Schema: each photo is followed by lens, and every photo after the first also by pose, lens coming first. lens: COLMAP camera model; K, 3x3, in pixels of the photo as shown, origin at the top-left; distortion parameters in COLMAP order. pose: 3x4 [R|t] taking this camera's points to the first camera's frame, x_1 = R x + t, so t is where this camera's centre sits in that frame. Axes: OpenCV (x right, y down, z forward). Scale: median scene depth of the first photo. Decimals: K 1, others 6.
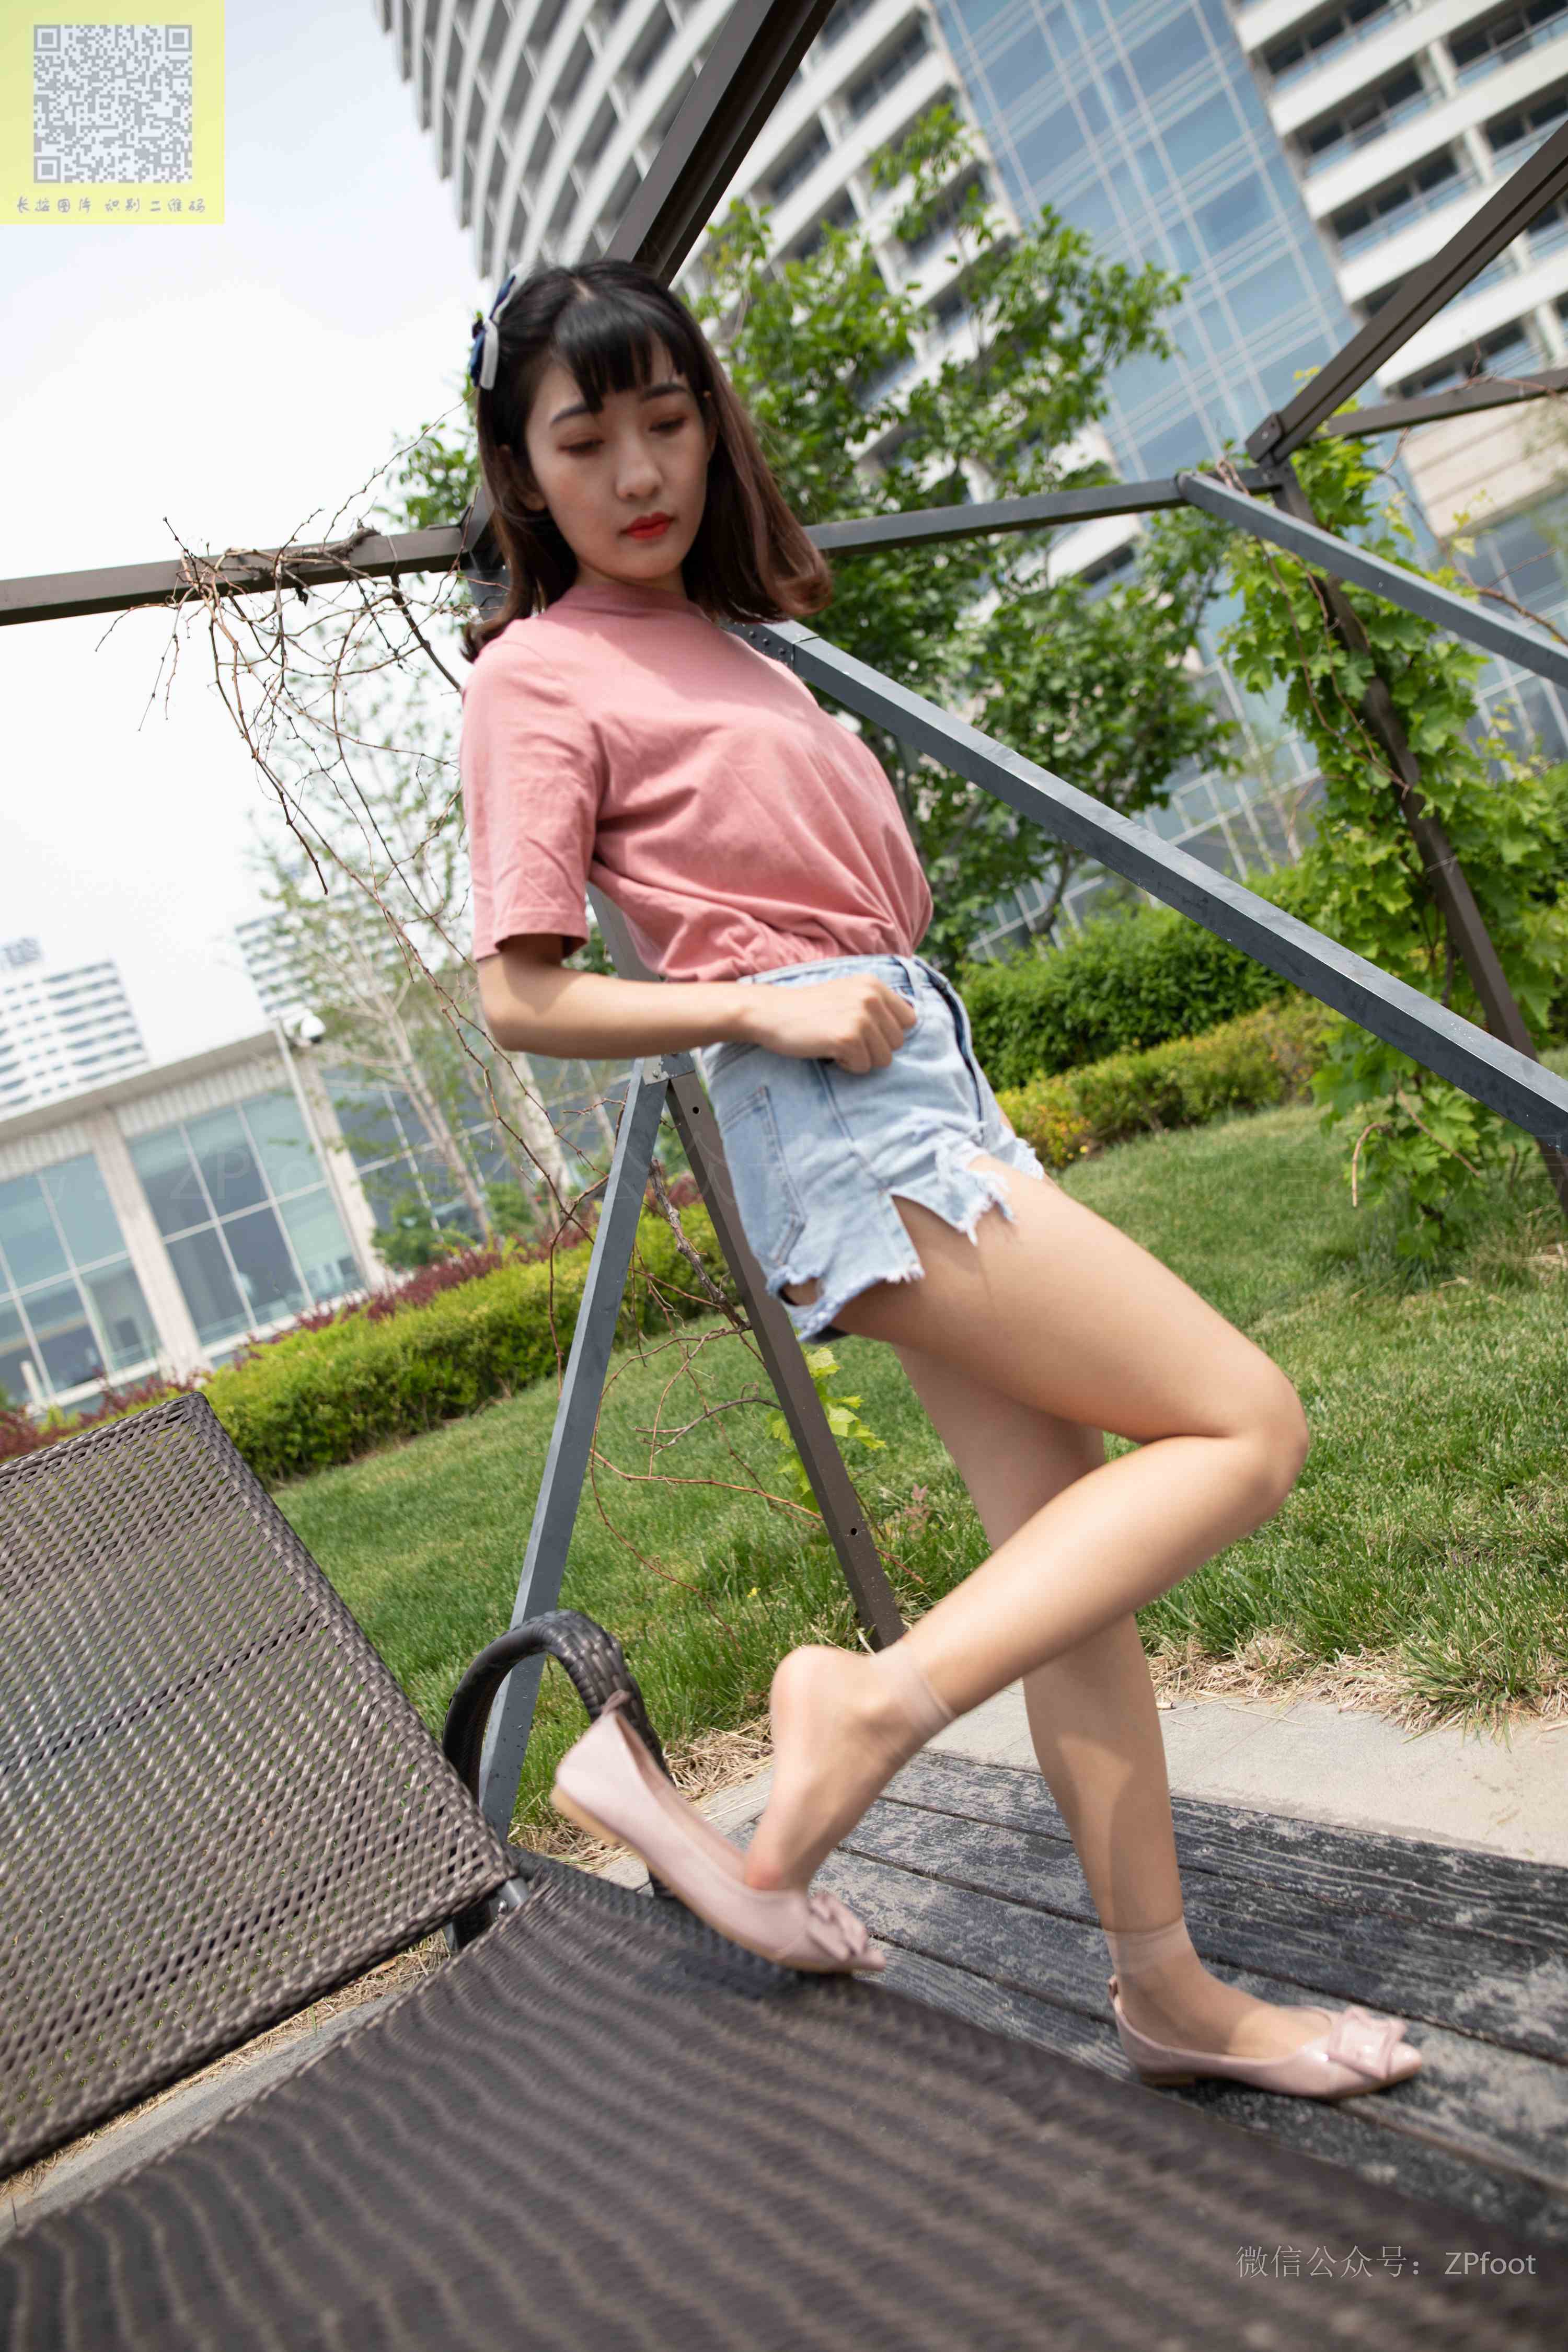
lens RADIAL K [[1642.3, 0, 800.5], [0, 1642.3, 1182.5], [0, 0, 1]] dist [-0.053924, 0.045225]
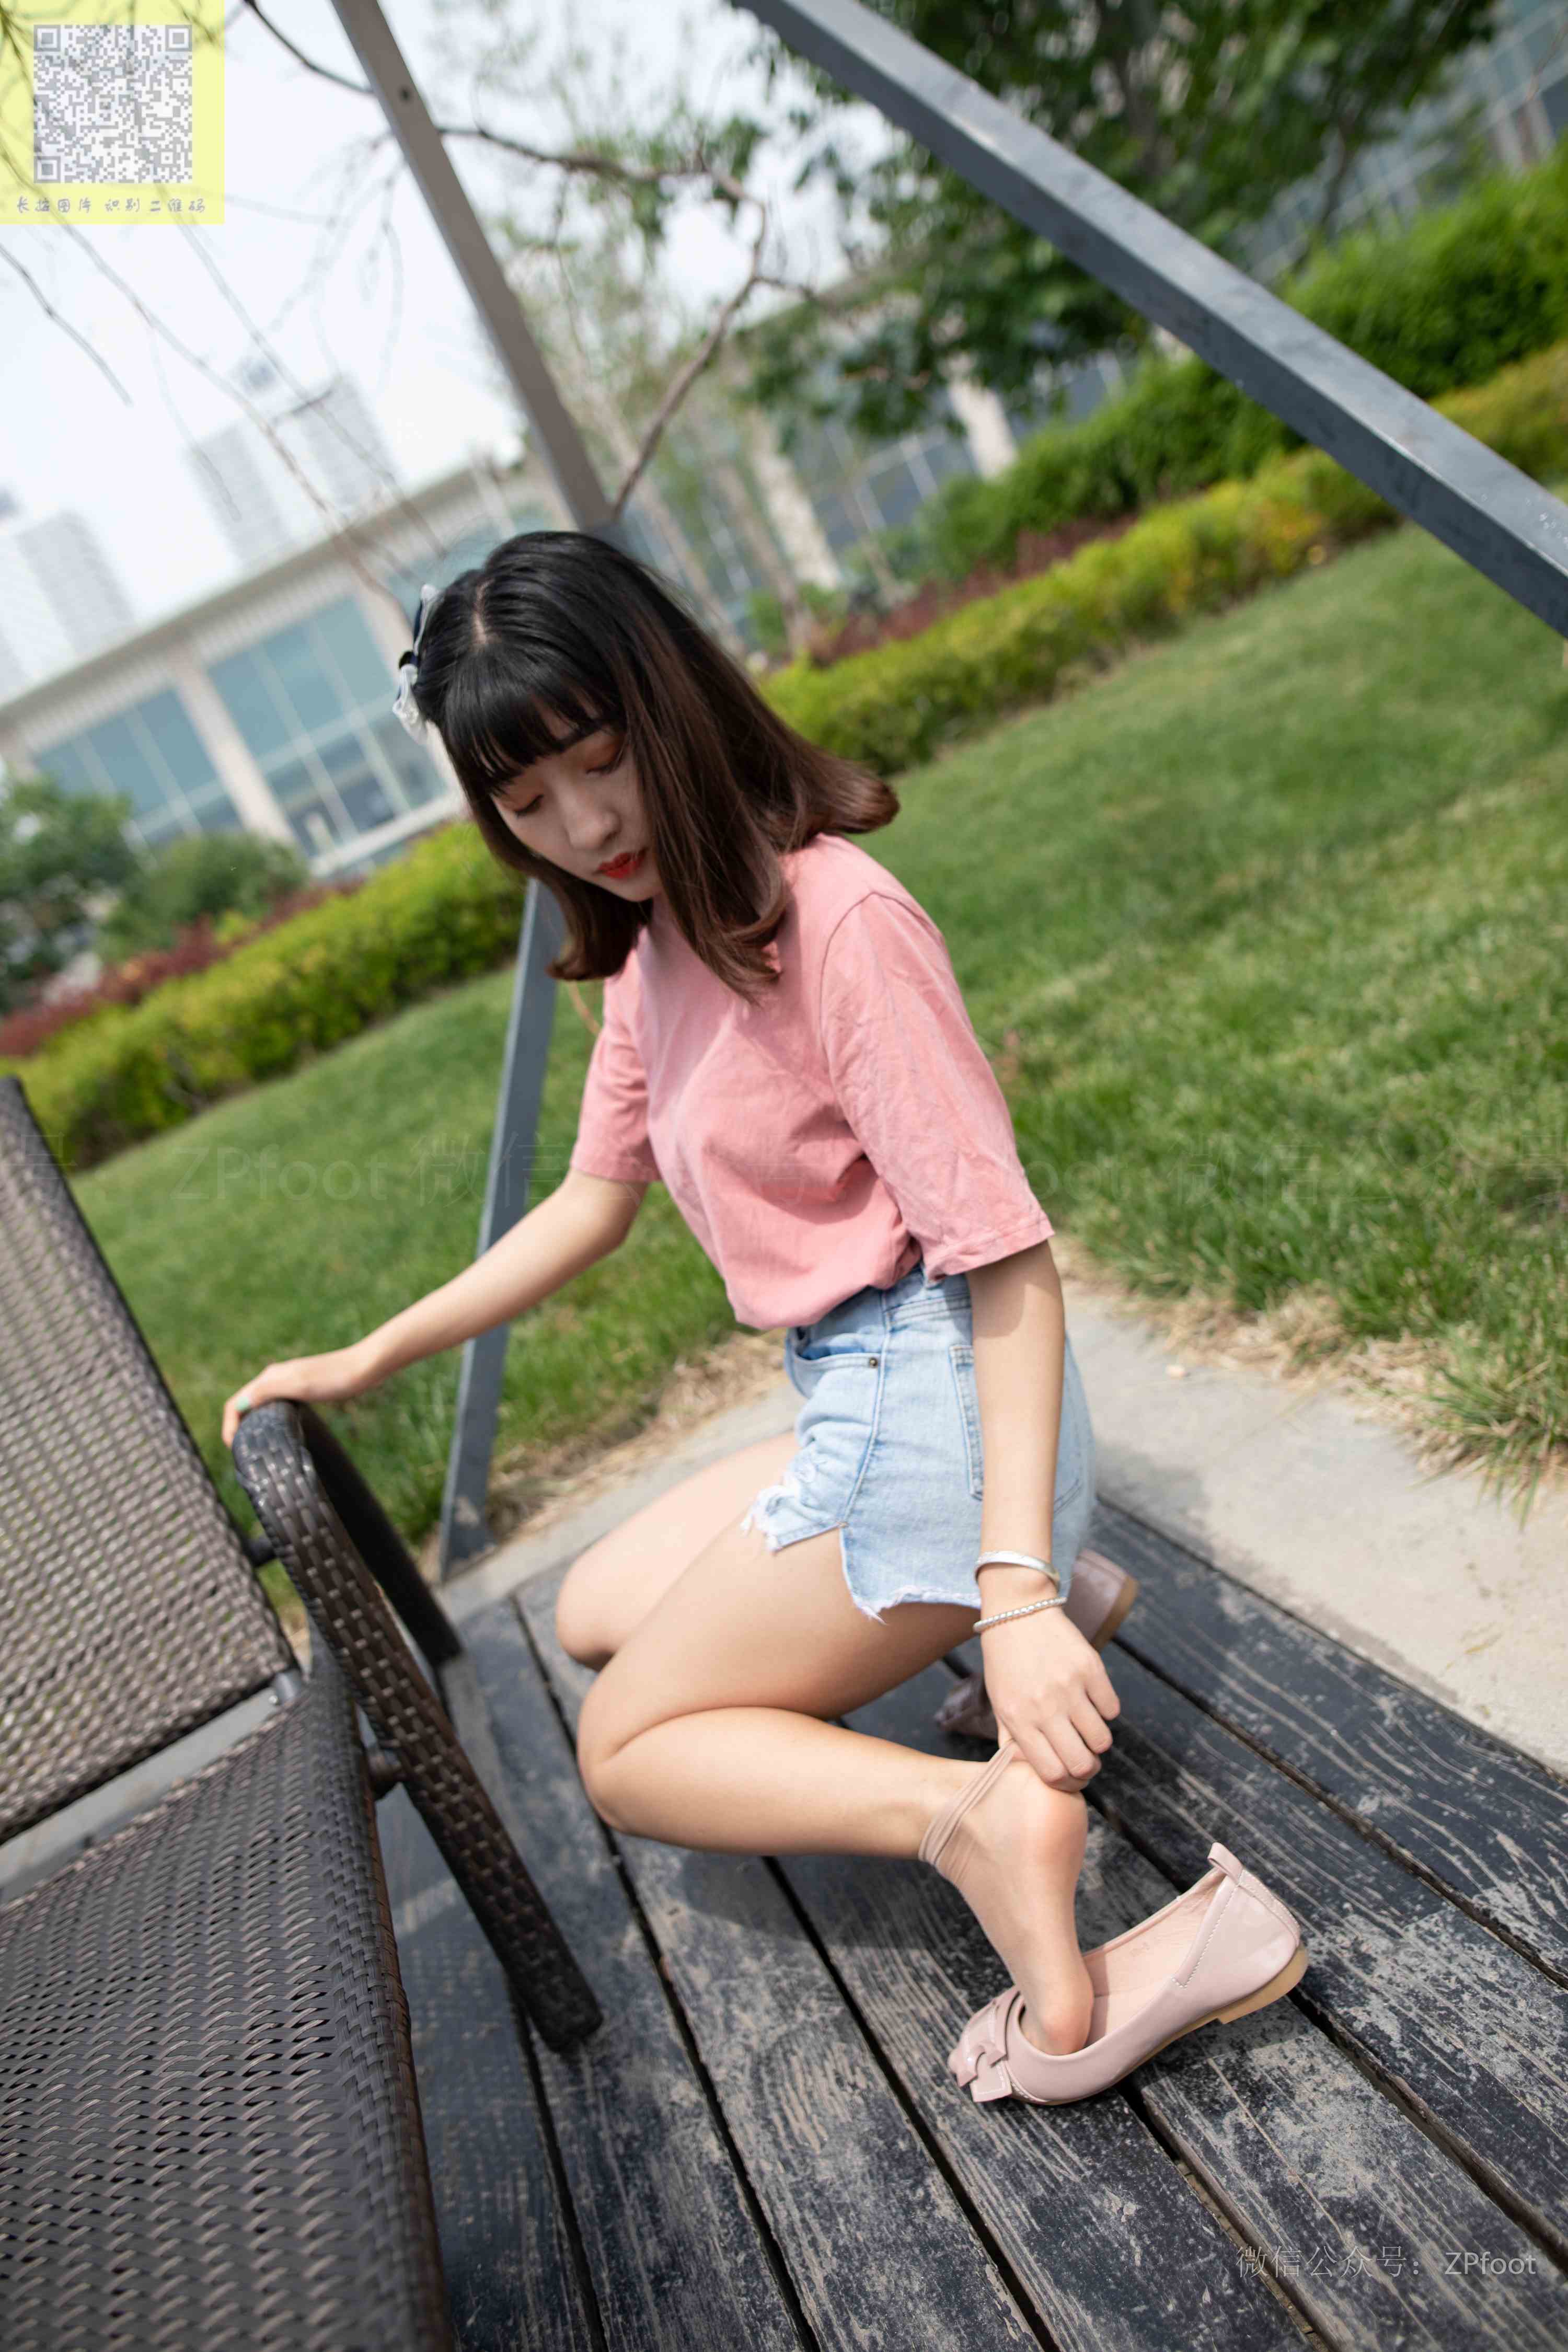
lens RADIAL K [[1652.2, 0, 786.9], [0, 1652.2, 1150.8], [0, 0, 1]] dist [-0.054645, 0.048291]
pose [[0.980252, -0.014606, -0.197212, 0.169084], [0.080204, 0.940929, 0.328968, -0.072595], [0.180757, -0.338288, 0.923519, 0.187864]]
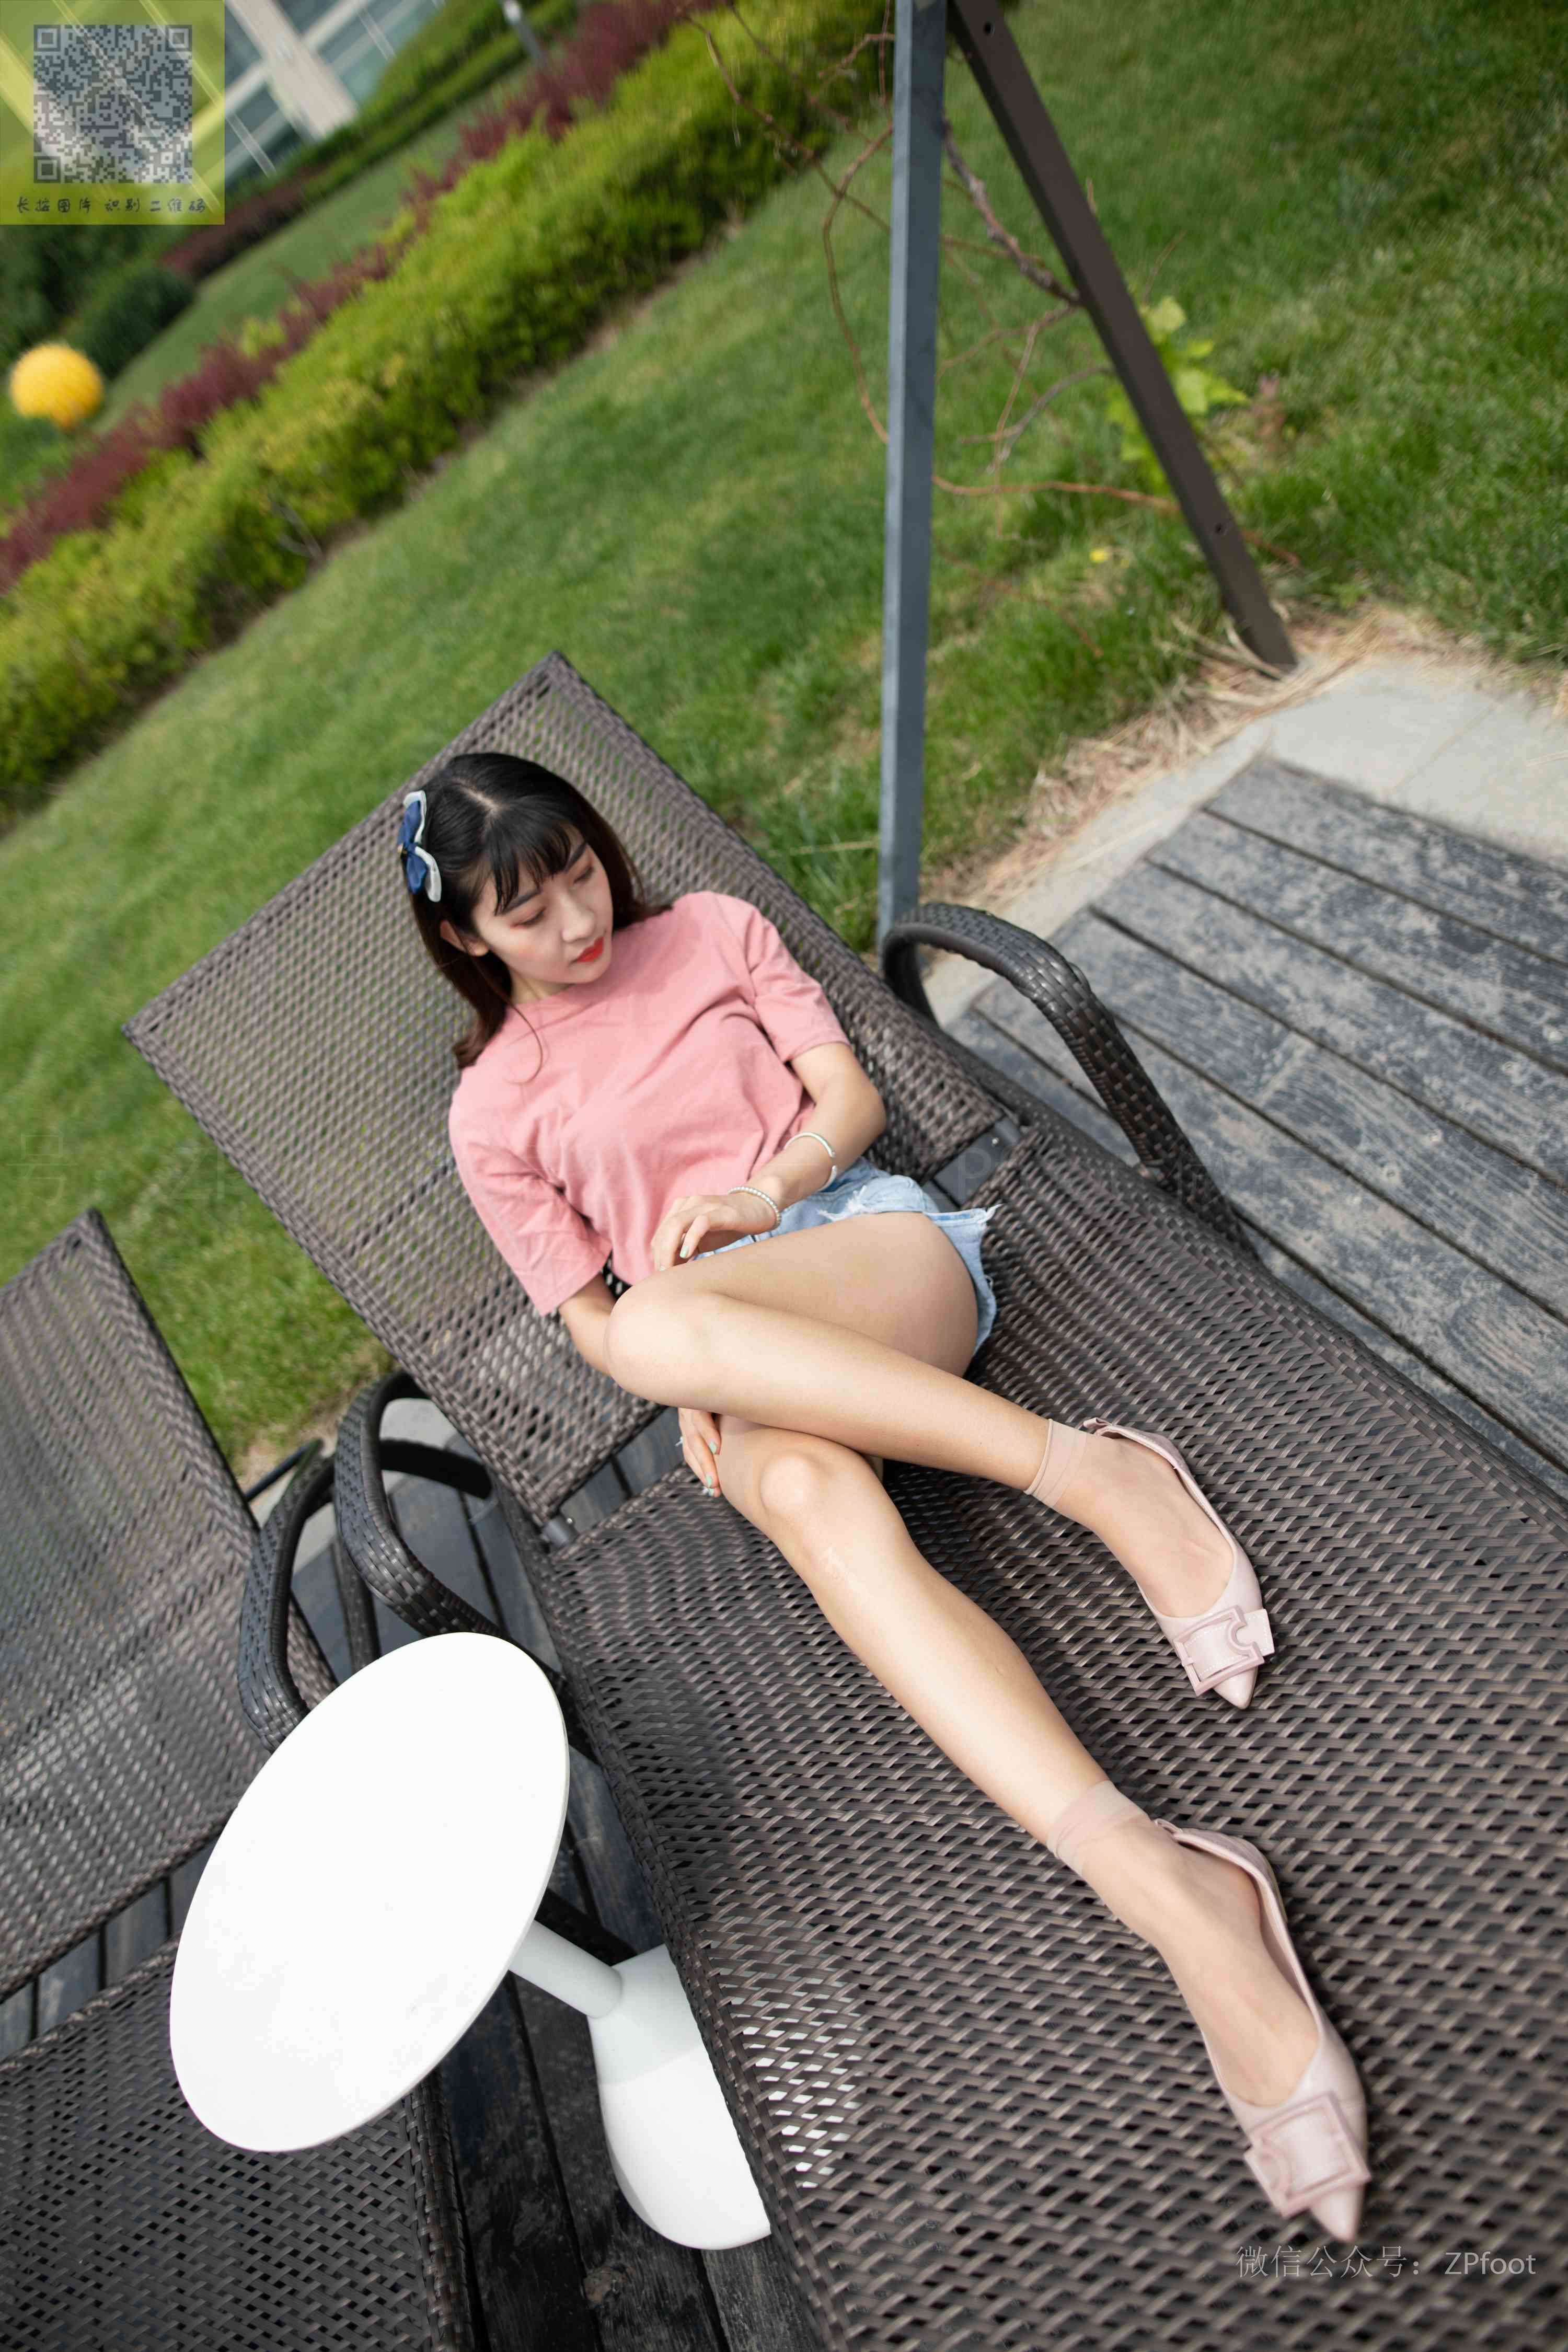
lens RADIAL K [[1659.9, 0, 779.9], [0, 1659.9, 1169.7], [0, 0, 1]] dist [-0.054782, 0.052092]
pose [[0.973889, -0.094828, -0.206271, -0.054591], [0.213055, 0.695562, 0.686149, -0.235195], [0.078408, -0.712180, 0.697604, 0.087687]]
